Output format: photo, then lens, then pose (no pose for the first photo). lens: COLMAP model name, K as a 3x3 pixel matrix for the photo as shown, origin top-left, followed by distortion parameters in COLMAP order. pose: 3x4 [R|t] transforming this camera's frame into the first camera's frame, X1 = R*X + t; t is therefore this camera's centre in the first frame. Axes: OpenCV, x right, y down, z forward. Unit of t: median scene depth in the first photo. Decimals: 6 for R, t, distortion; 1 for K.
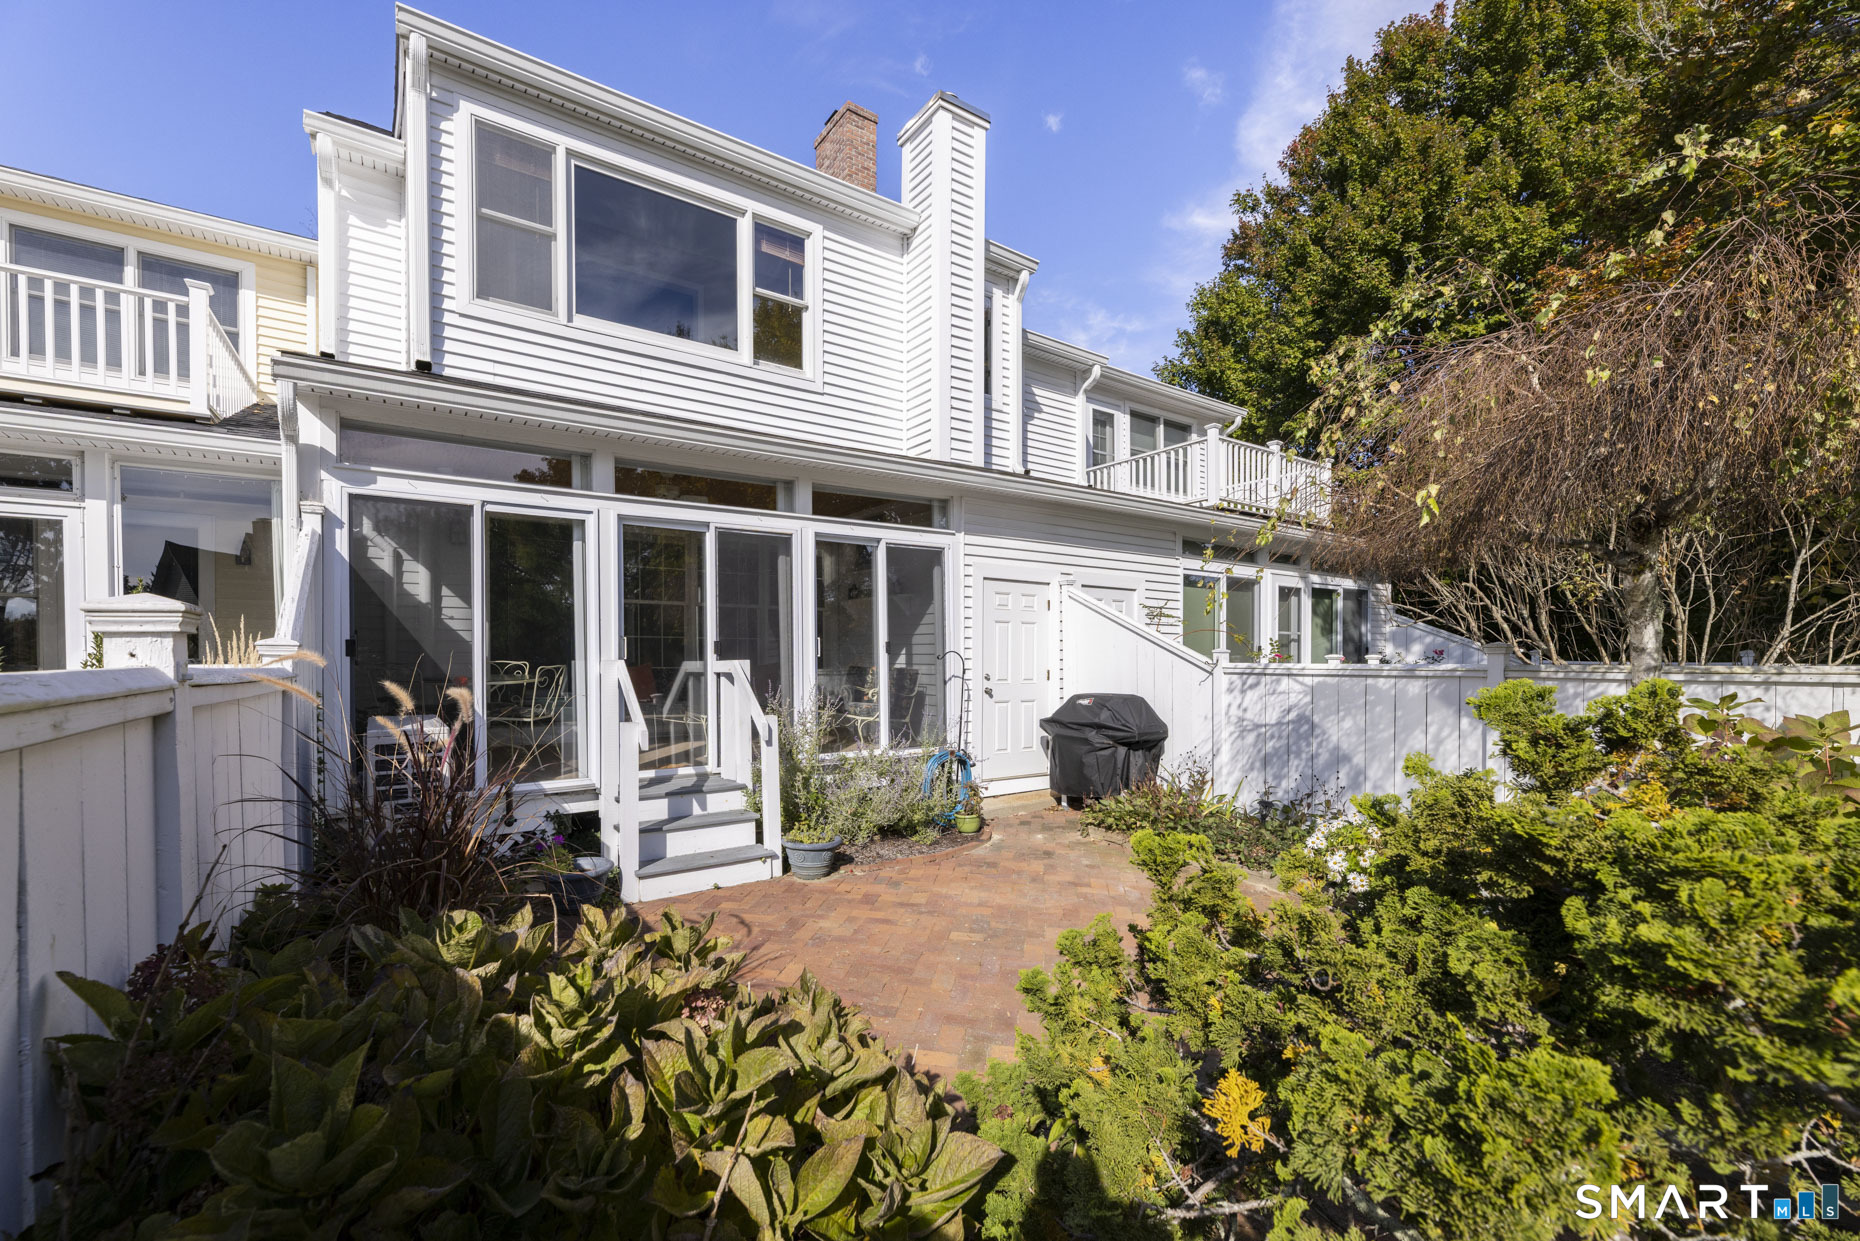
lens RADIAL K [[757.3, 0, 930.0], [0, 757.3, 661.3], [0, 0, 1]] dist [-0.001877, -0.000352]
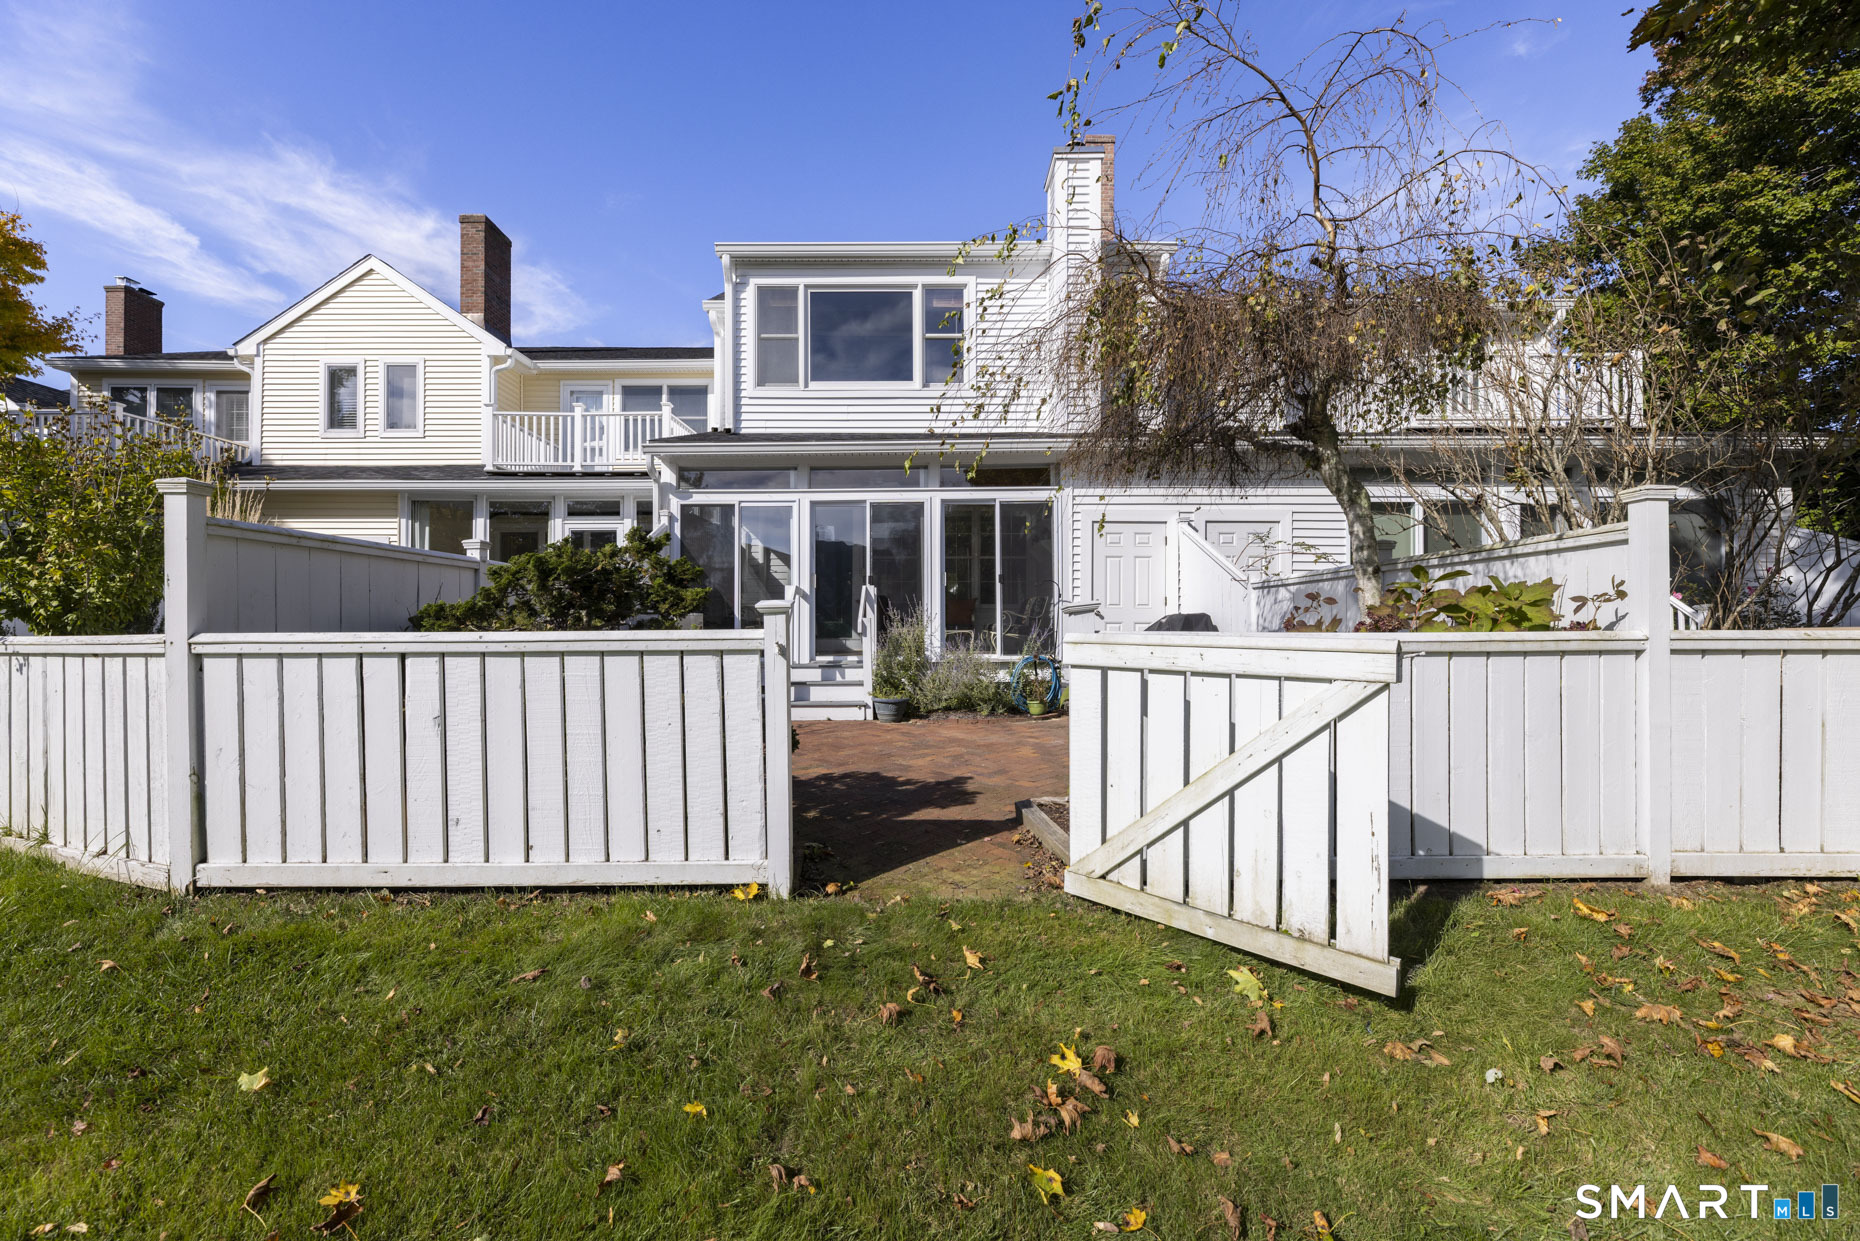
lens RADIAL K [[738.4, 0, 930.0], [0, 738.4, 620.5], [0, 0, 1]] dist [0.000063, -0.000041]
pose [[0.819541, -0.006252, -0.572987, 0.677385], [-0.002654, 0.999888, -0.014707, 0.086000], [0.573015, 0.013573, 0.819433, -0.166263]]
